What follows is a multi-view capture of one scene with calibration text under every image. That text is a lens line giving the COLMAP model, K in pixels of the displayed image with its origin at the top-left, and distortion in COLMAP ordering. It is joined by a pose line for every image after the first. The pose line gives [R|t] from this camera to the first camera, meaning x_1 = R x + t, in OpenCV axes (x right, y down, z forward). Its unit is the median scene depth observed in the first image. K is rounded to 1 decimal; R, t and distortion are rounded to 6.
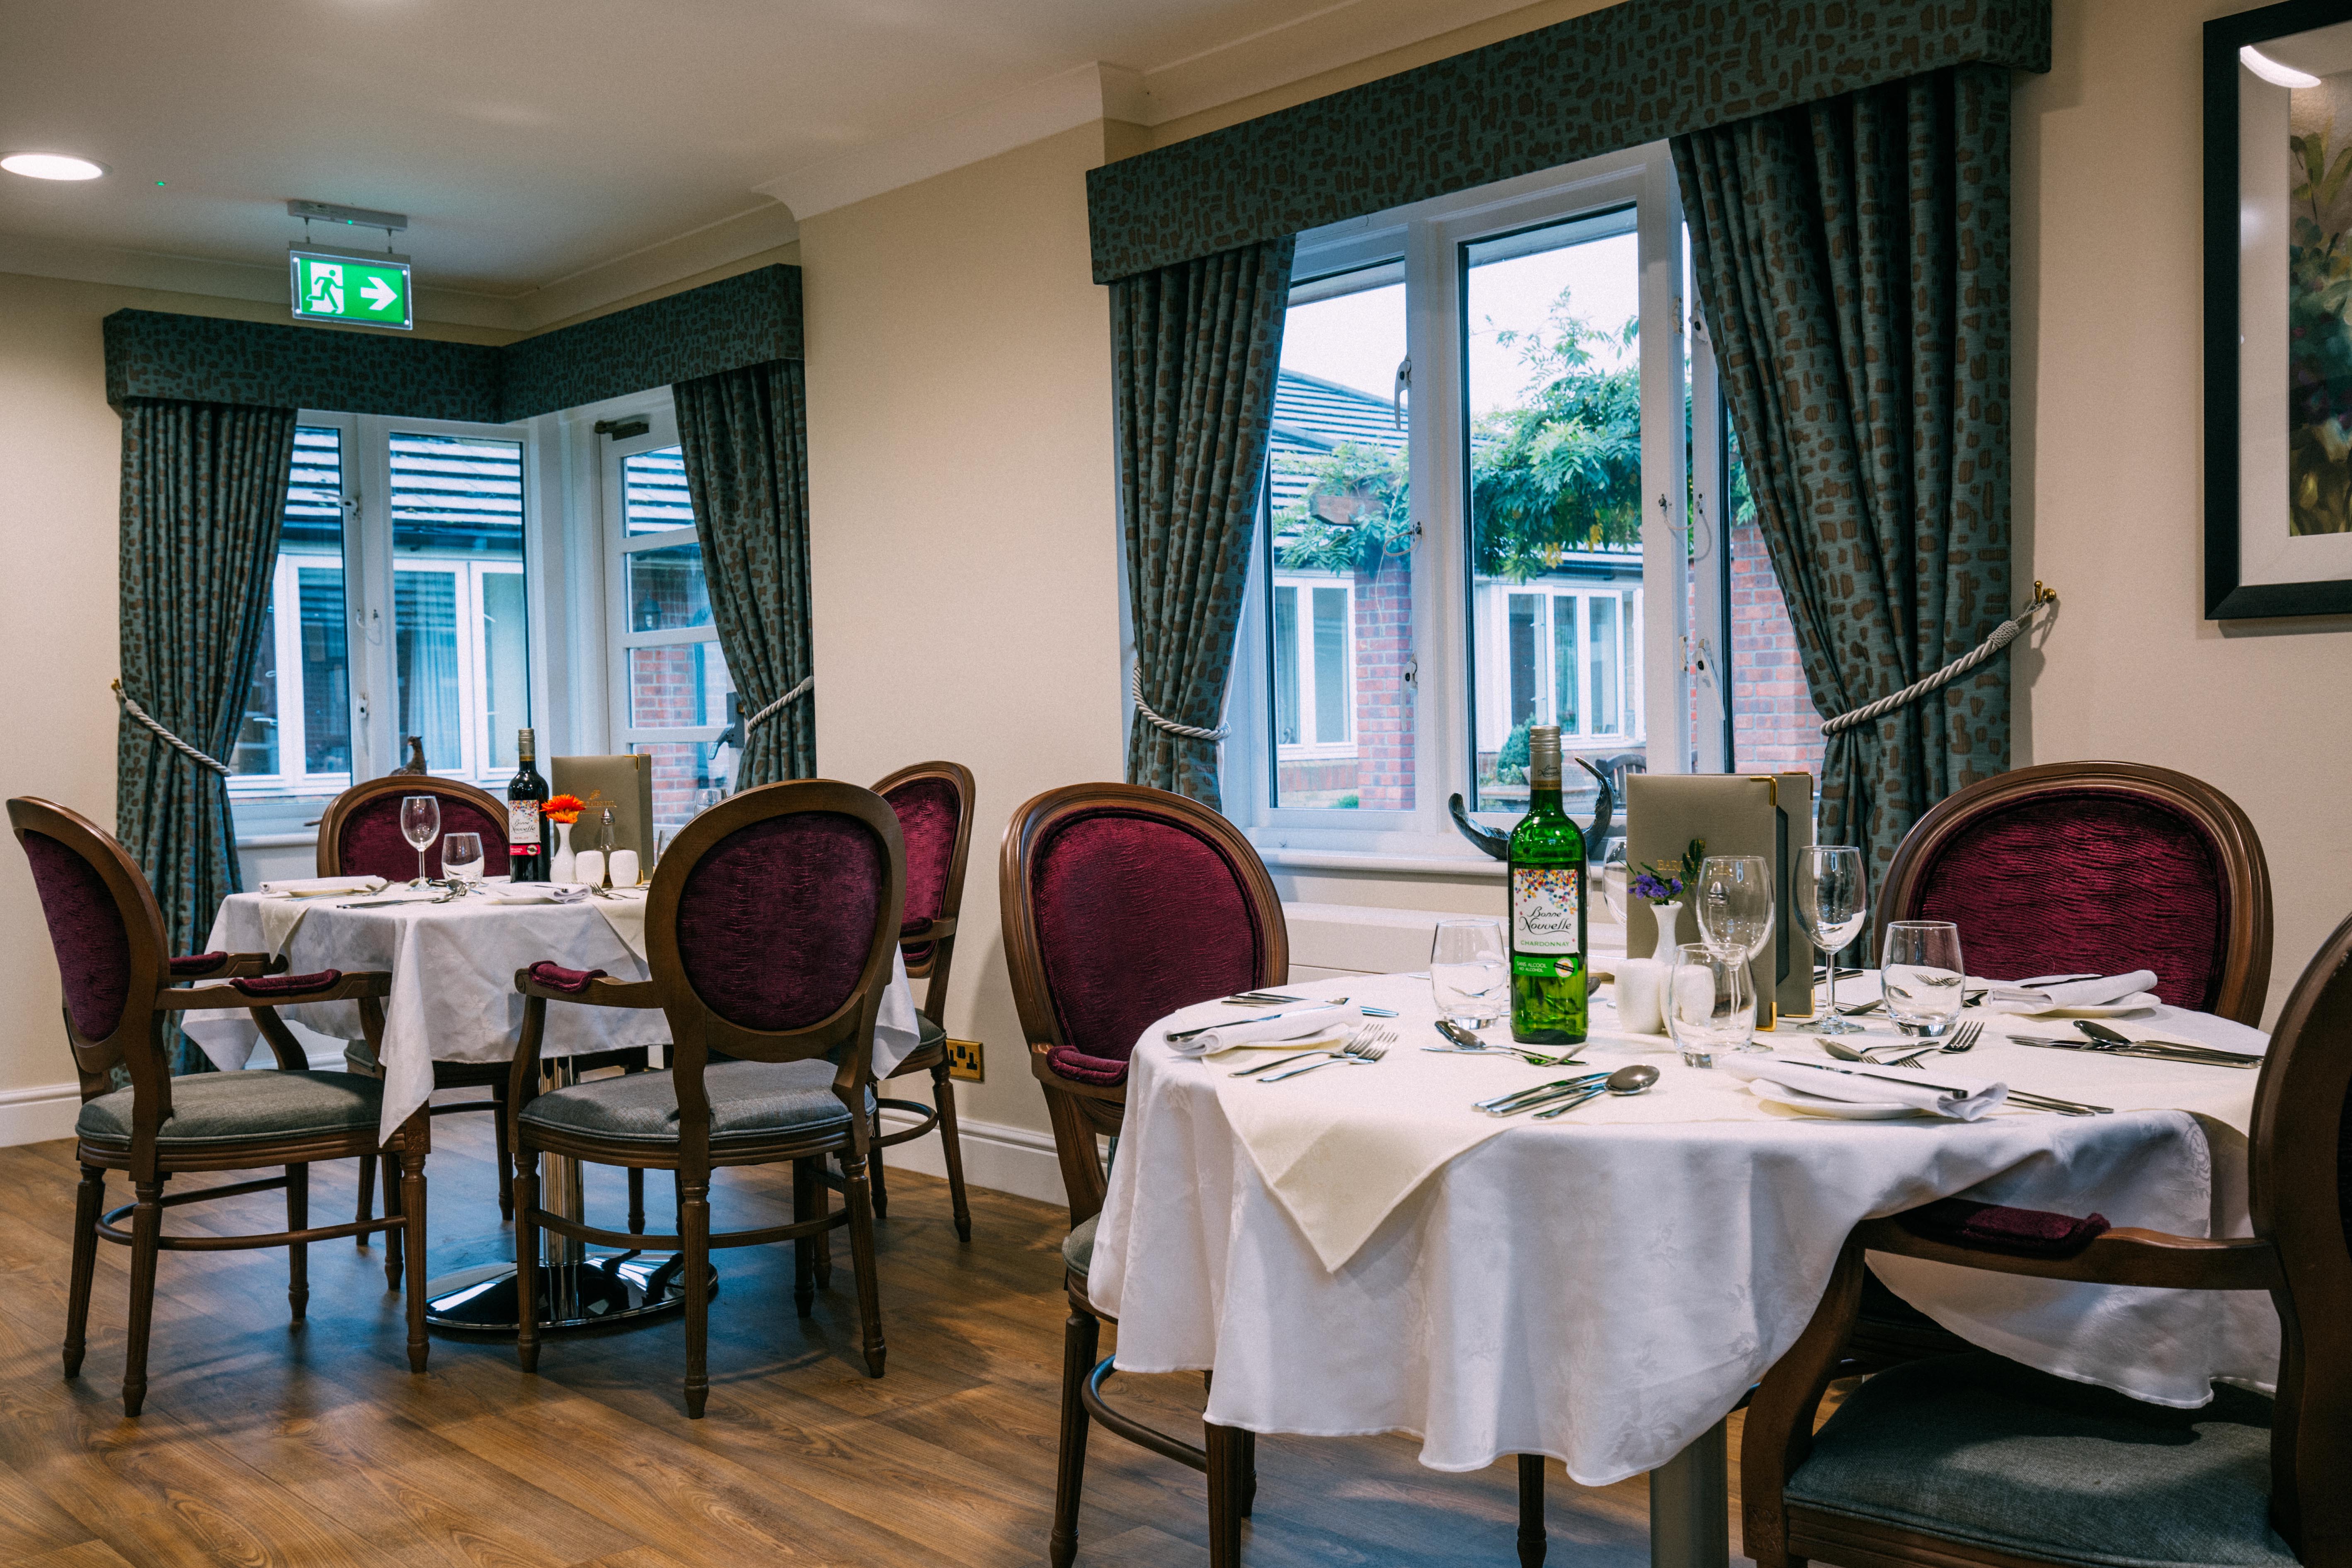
lens RADIAL K [[2275.3, 0, 1176.0], [0, 2275.3, 784.0], [0, 0, 1]] dist [0.026535, 0.019645]
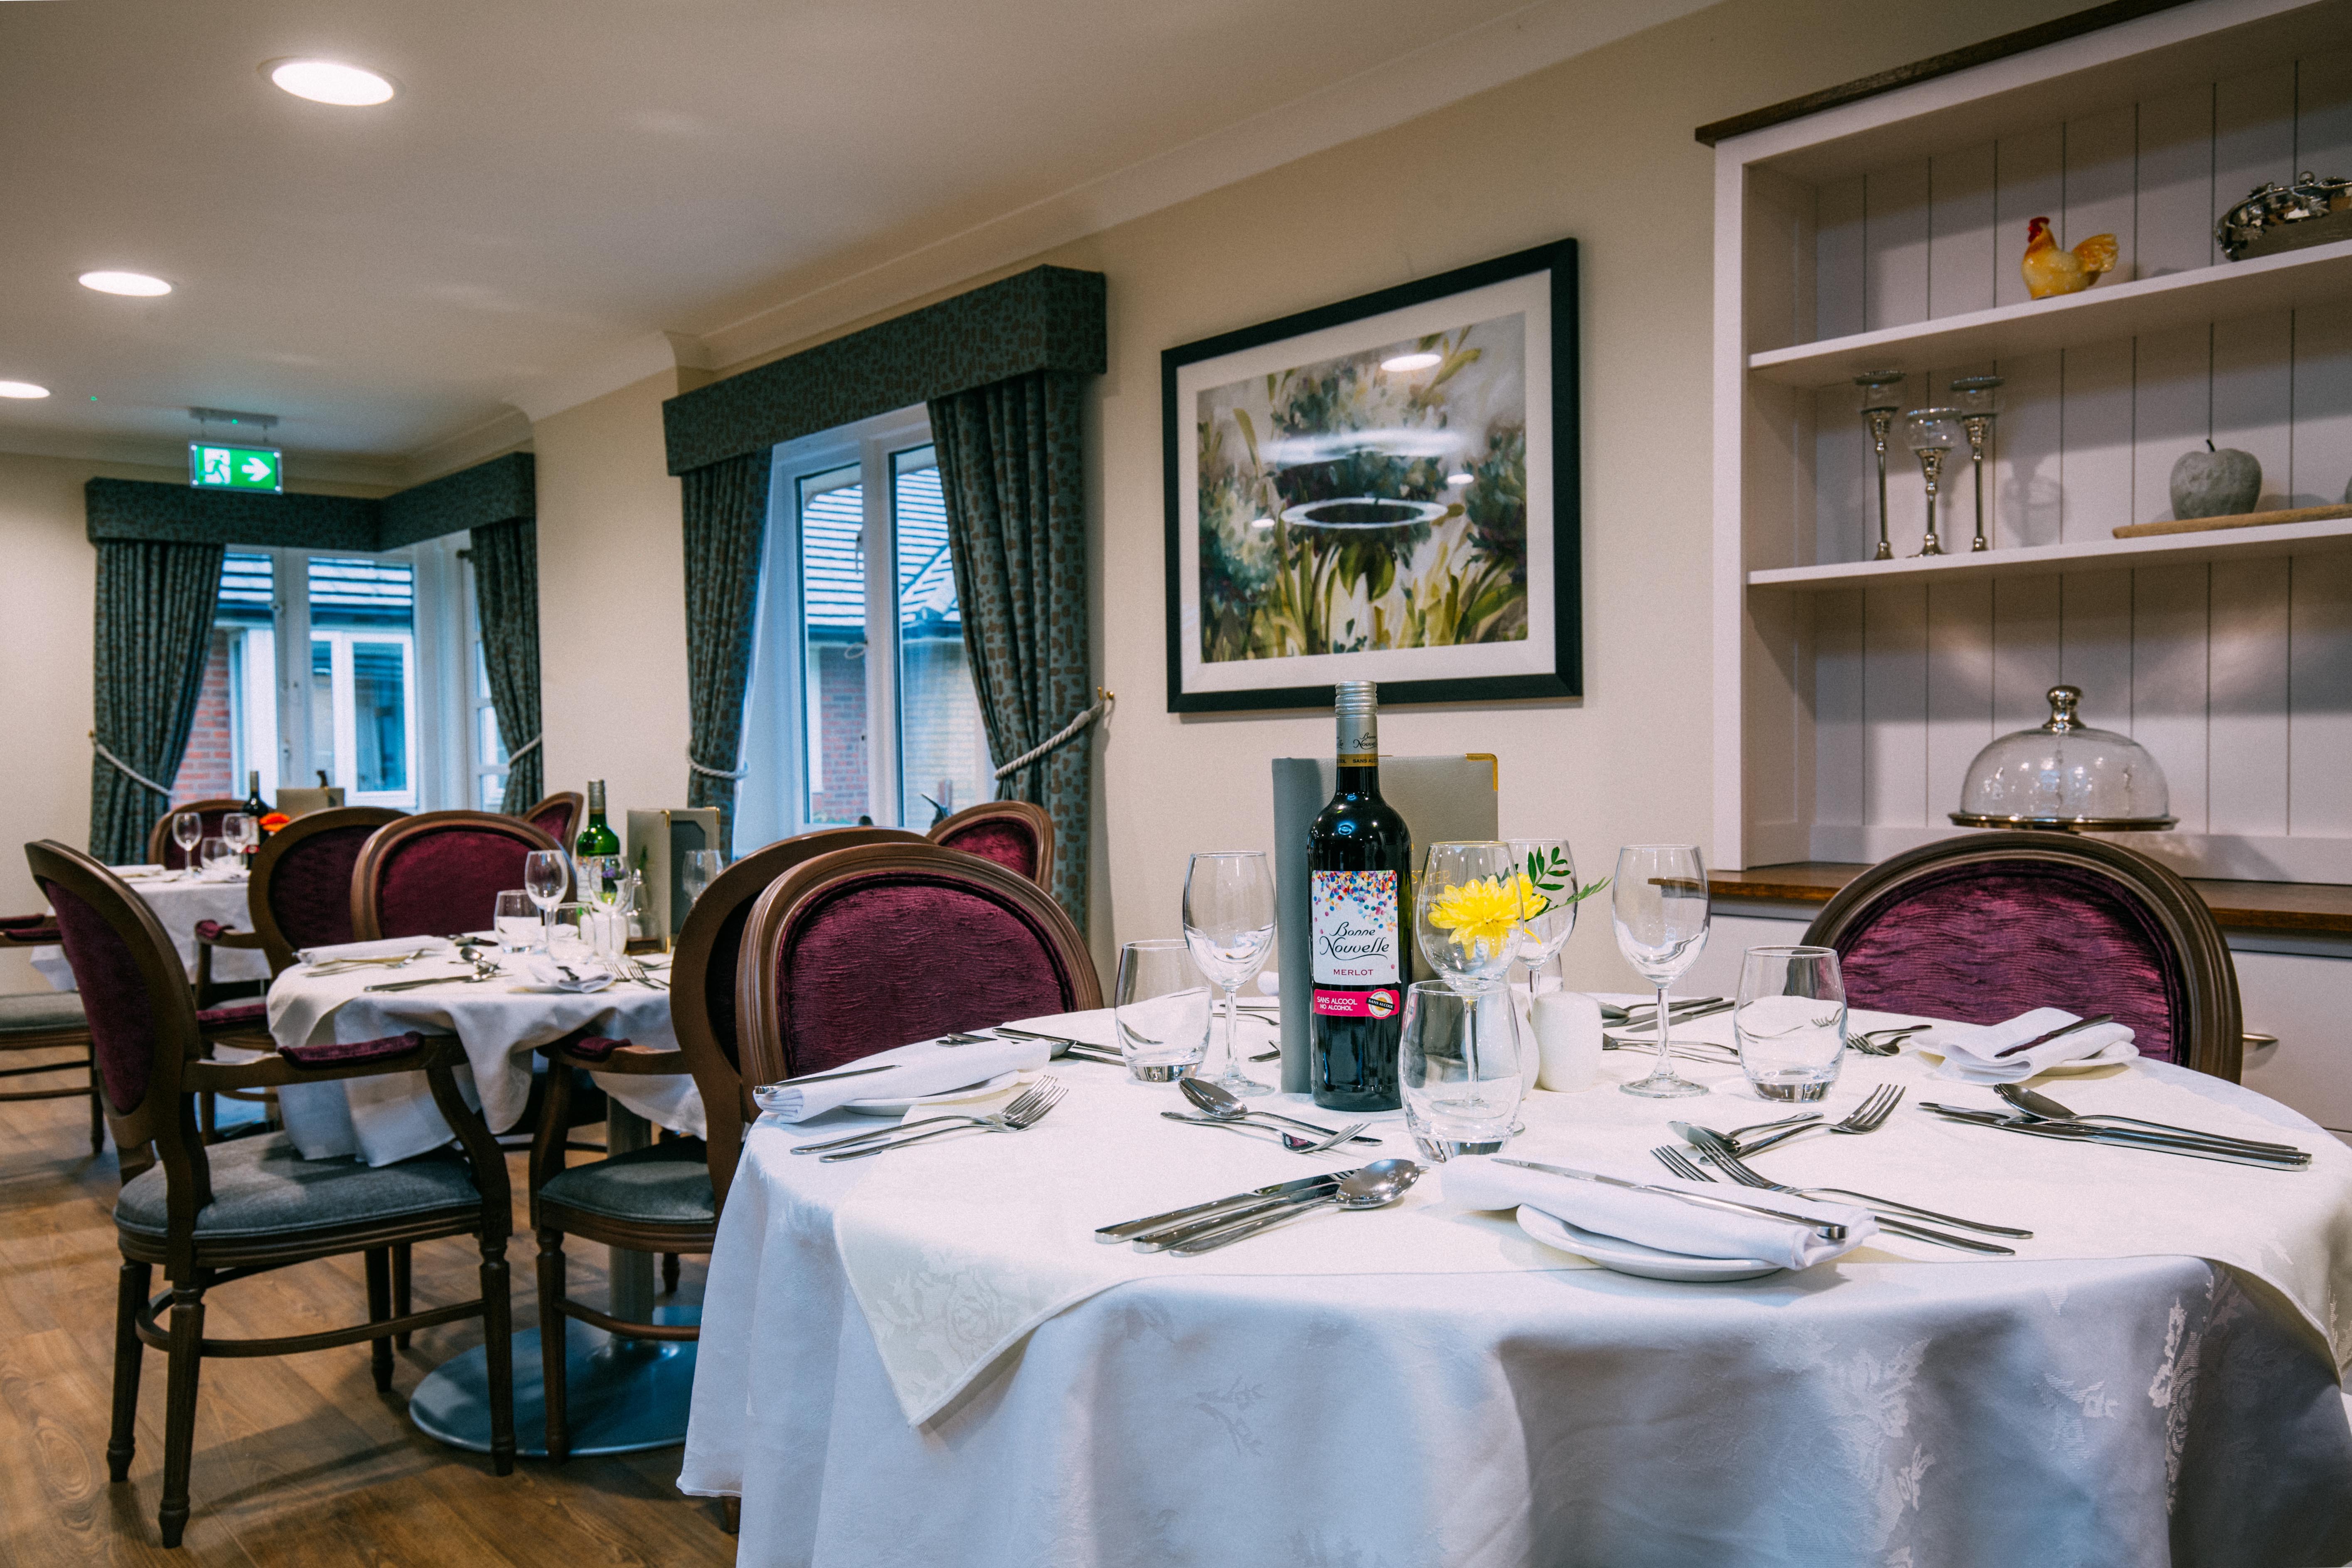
lens RADIAL K [[1779.3, 0, 1176.0], [0, 1779.3, 784.0], [0, 0, 1]] dist [0.001832, -0.005145]
pose [[0.999972, 0.005685, 0.004945, 0.294184], [-0.005633, 0.999930, -0.010365, -0.005196], [-0.005003, 0.010337, 0.999934, -0.176472]]
